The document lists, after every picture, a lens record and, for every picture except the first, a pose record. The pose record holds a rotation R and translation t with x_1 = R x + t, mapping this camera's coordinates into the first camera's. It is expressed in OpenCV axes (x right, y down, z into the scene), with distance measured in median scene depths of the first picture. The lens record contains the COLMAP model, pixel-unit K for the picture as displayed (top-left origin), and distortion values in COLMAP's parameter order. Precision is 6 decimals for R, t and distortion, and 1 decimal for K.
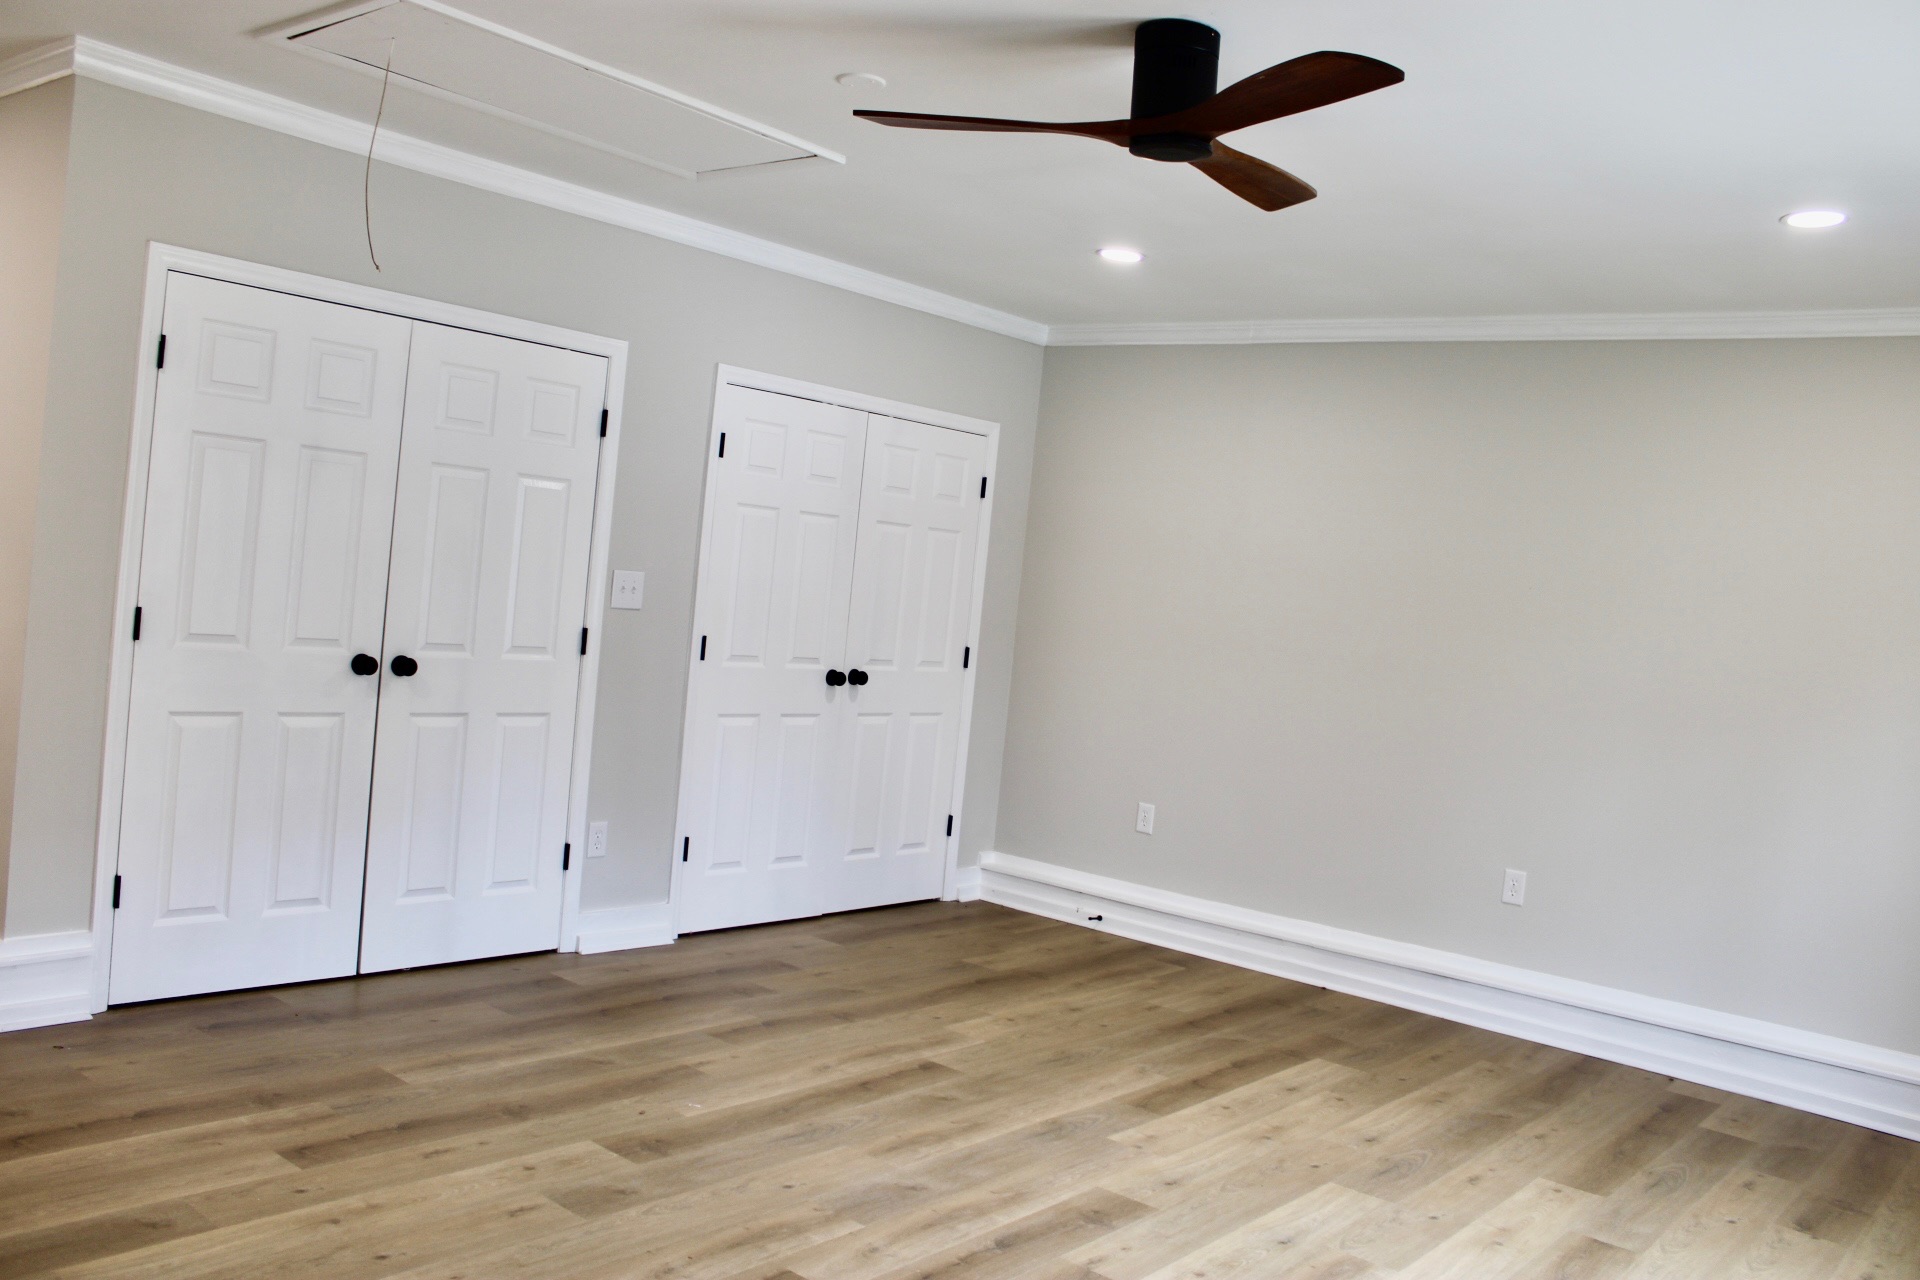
lens RADIAL K [[1599.8, 0, 959.9], [0, 1599.8, 636.6], [0, 0, 1]] dist [-0.146026, 0.089848]
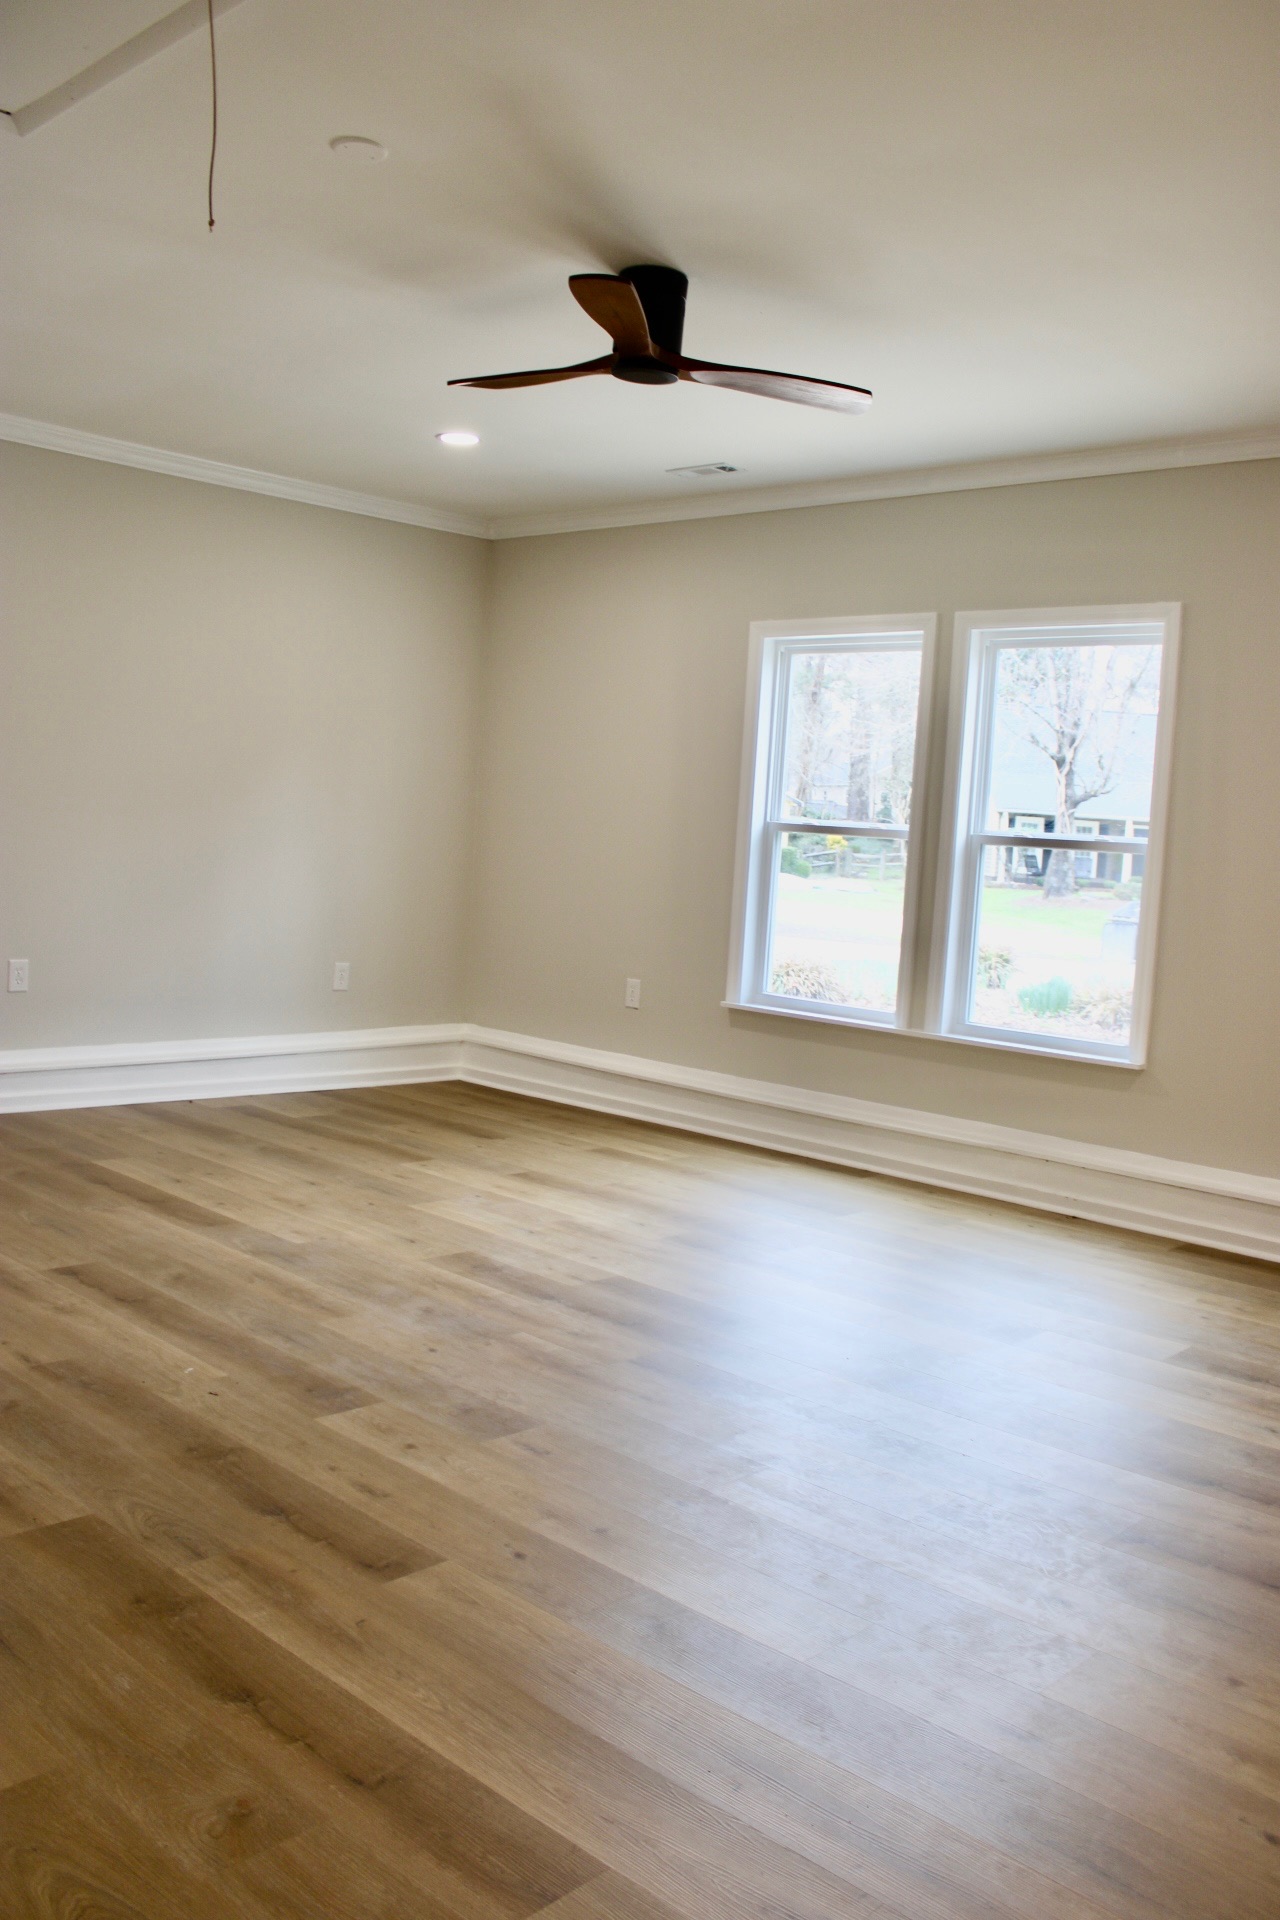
lens RADIAL K [[1599.8, 0, 635.9], [0, 1599.8, 959.7], [0, 0, 1]] dist [-0.146026, 0.089848]
pose [[0.077278, -0.172777, 0.981925, -0.999425], [-0.024091, 0.984259, 0.175084, -0.071673], [-0.996718, -0.037186, 0.071899, 0.770109]]
